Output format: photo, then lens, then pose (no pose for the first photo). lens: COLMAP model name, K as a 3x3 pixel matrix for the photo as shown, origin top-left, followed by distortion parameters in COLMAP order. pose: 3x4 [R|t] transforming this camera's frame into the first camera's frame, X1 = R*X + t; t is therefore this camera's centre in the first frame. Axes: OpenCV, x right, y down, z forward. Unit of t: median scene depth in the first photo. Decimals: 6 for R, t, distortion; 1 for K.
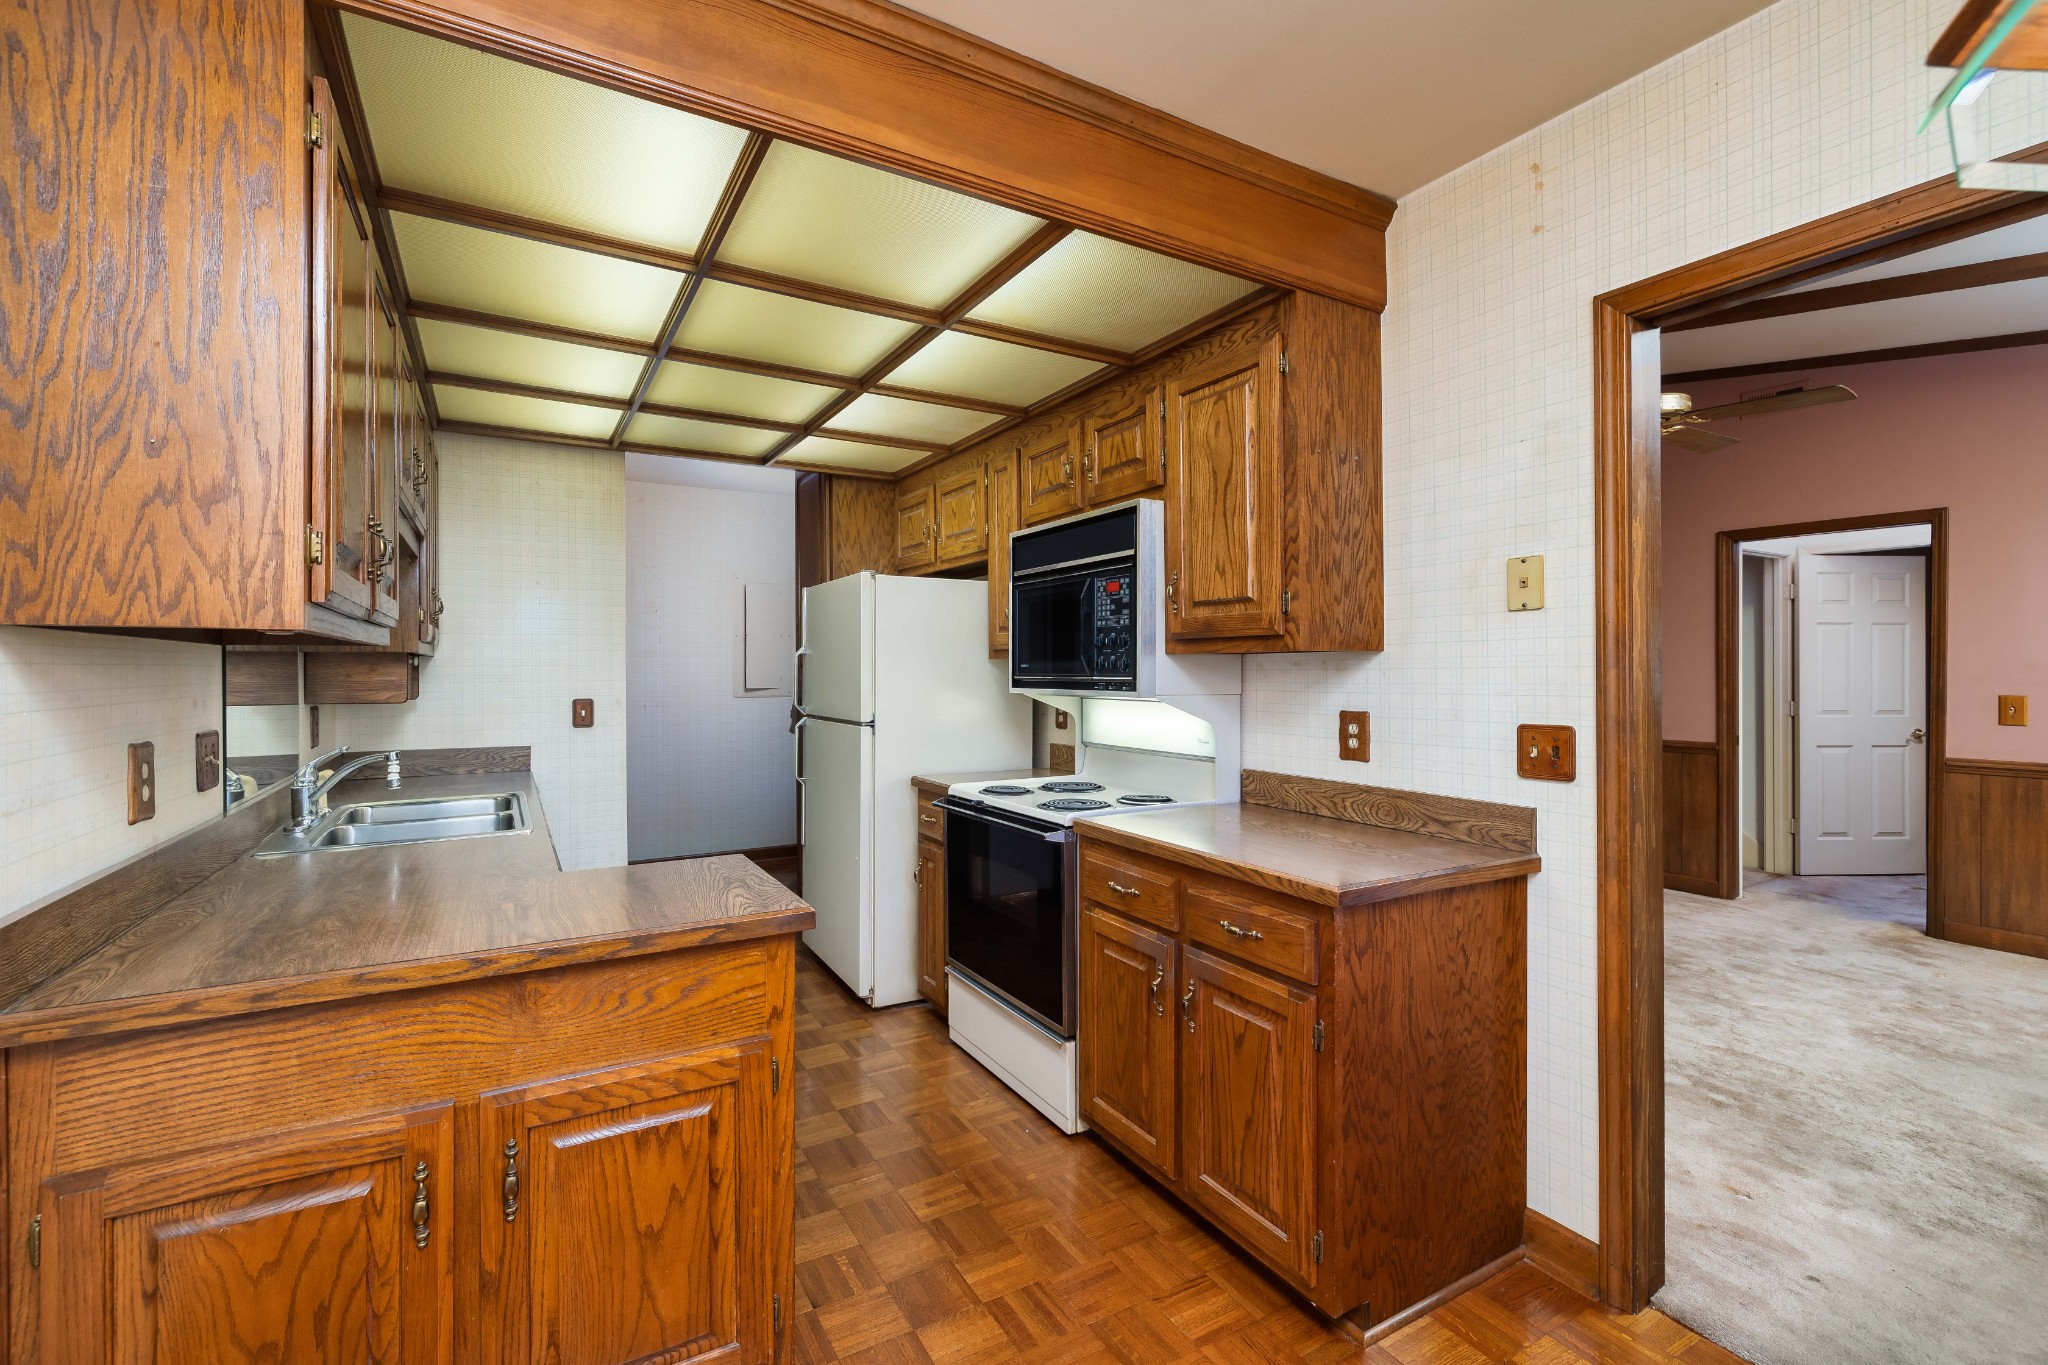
lens RADIAL K [[938.7, 0, 1080.0], [0, 938.7, 670.8], [0, 0, 1]] dist [-0.002369, 0.000846]
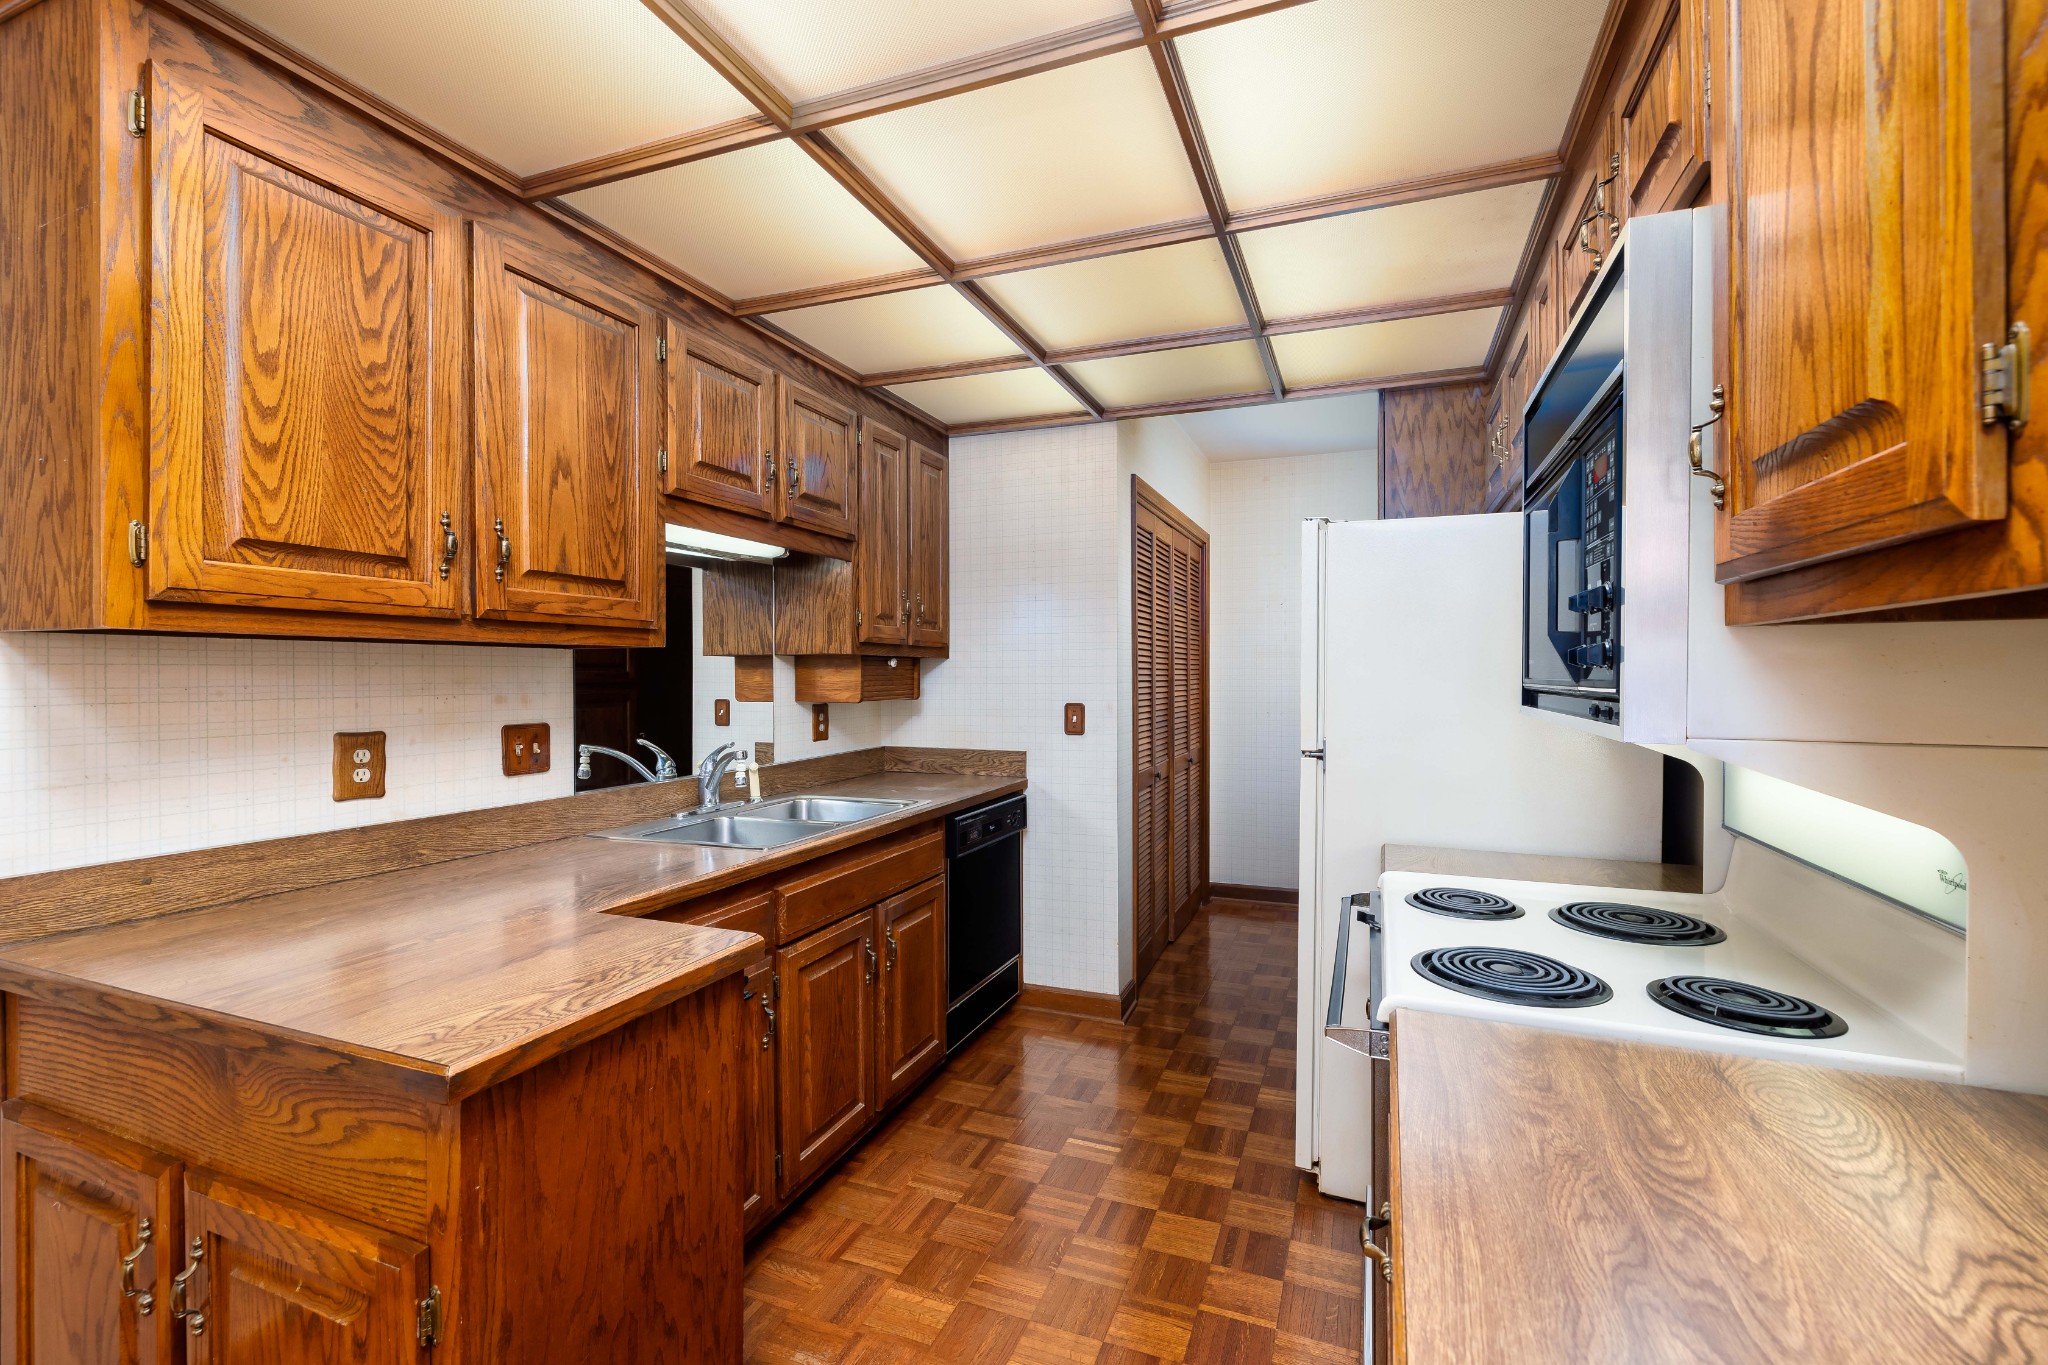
lens RADIAL K [[938.7, 0, 953.9], [0, 938.7, 675.4], [0, 0, 1]] dist [-0.002369, 0.000846]
pose [[0.548460, 0.003667, -0.836169, 0.308342], [-0.002184, 0.999993, 0.002952, 0.000938], [0.836174, 0.000207, 0.548464, 0.758757]]
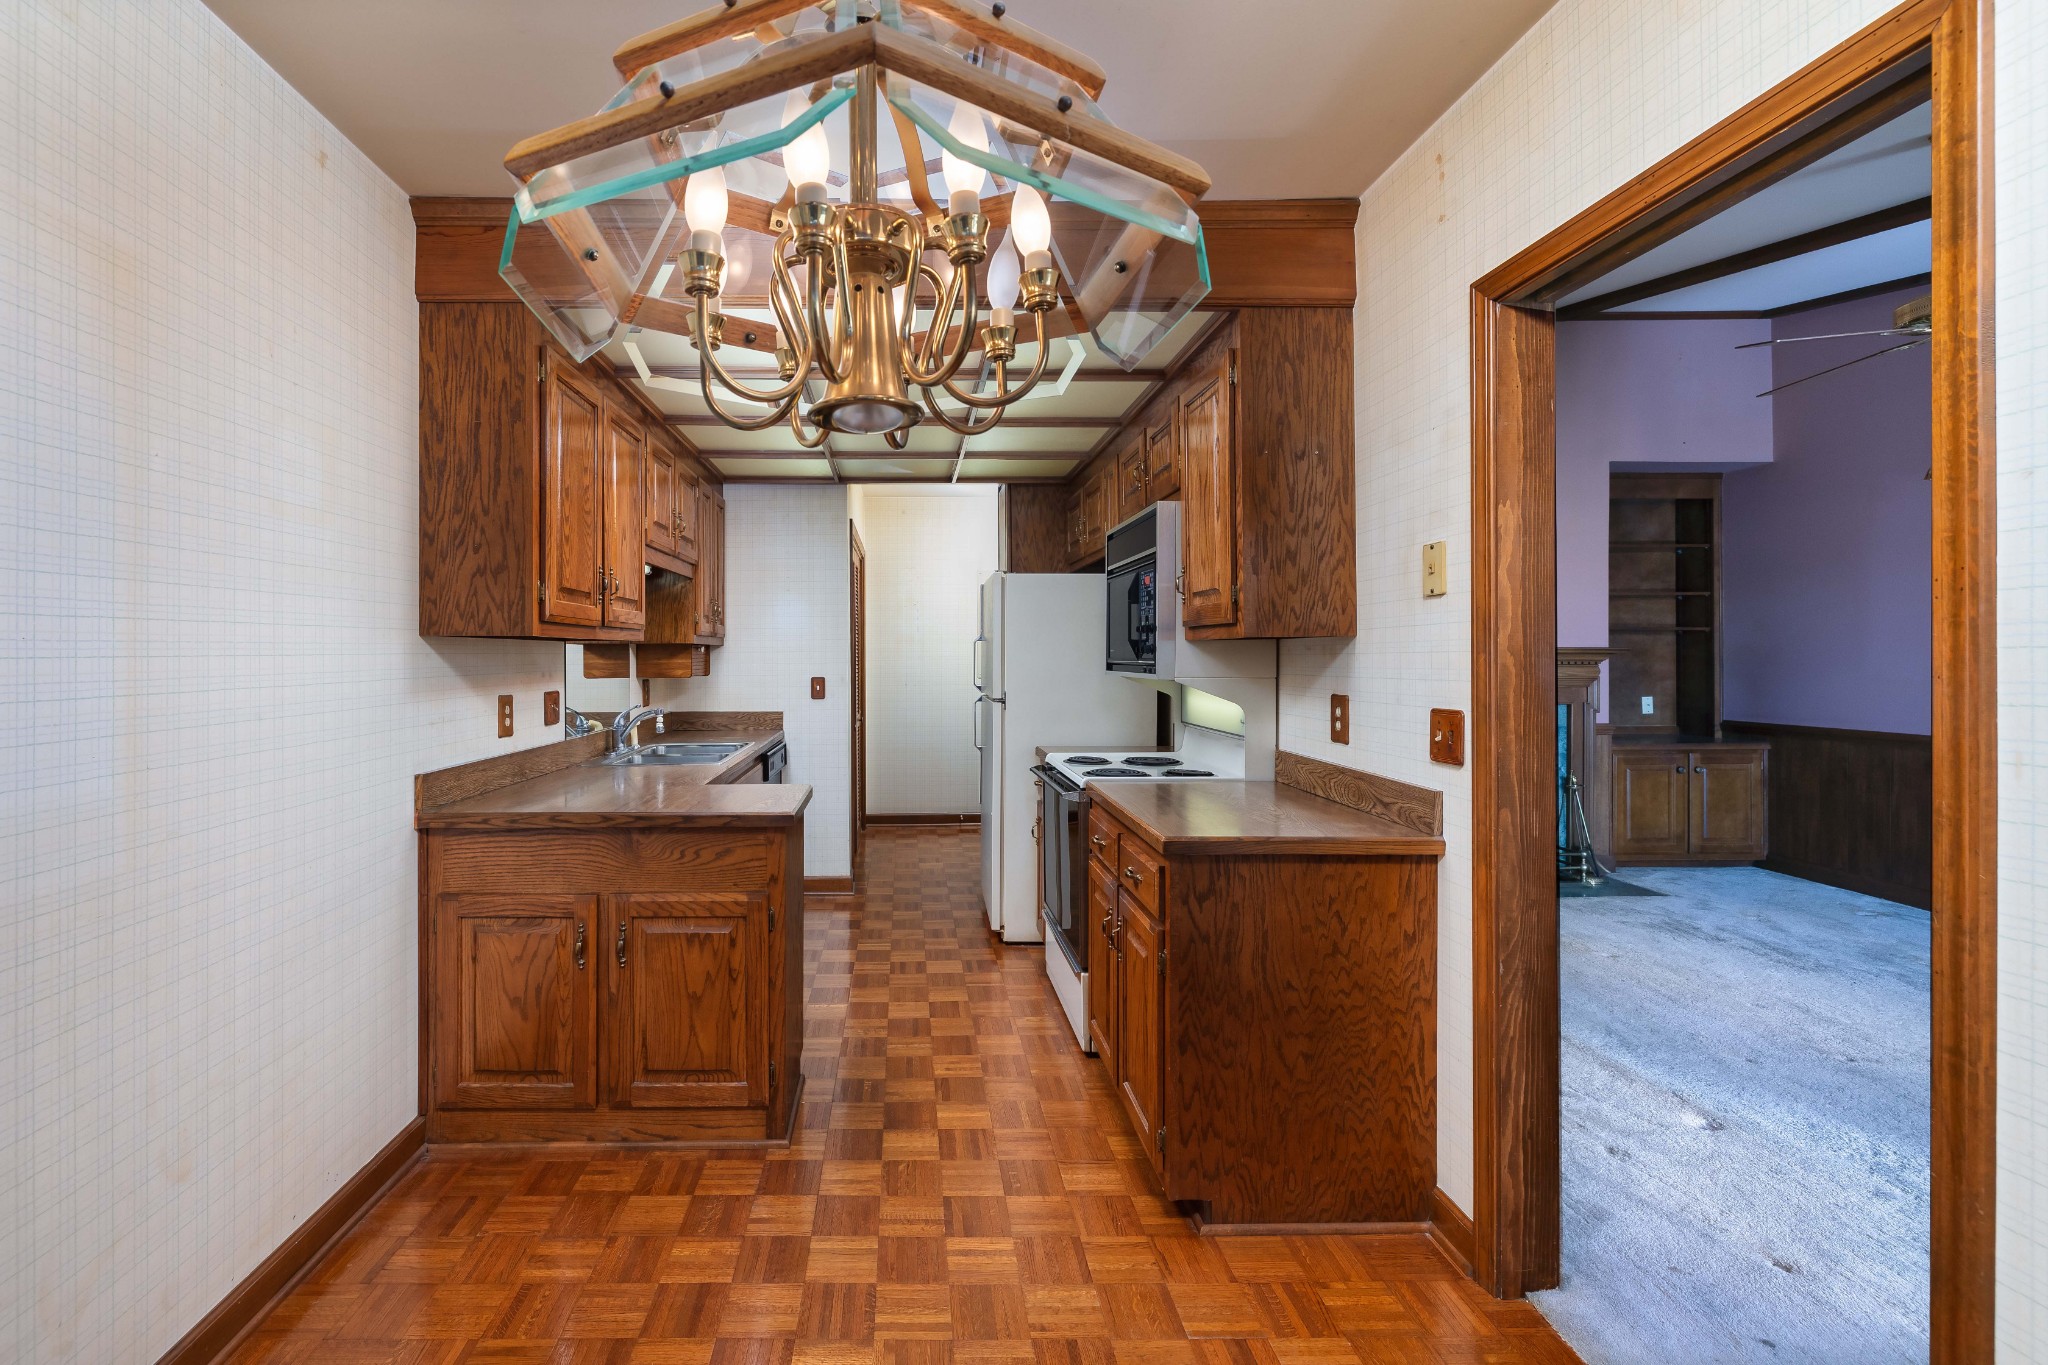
lens RADIAL K [[1003.3, 0, 916.7], [0, 1003.3, 653.6], [0, 0, 1]] dist [0.001643, 0.000394]
pose [[0.853570, -0.001869, -0.520975, 0.589646], [0.001573, 0.999998, -0.001010, -0.002043], [0.520976, 0.000043, 0.853571, -0.226570]]
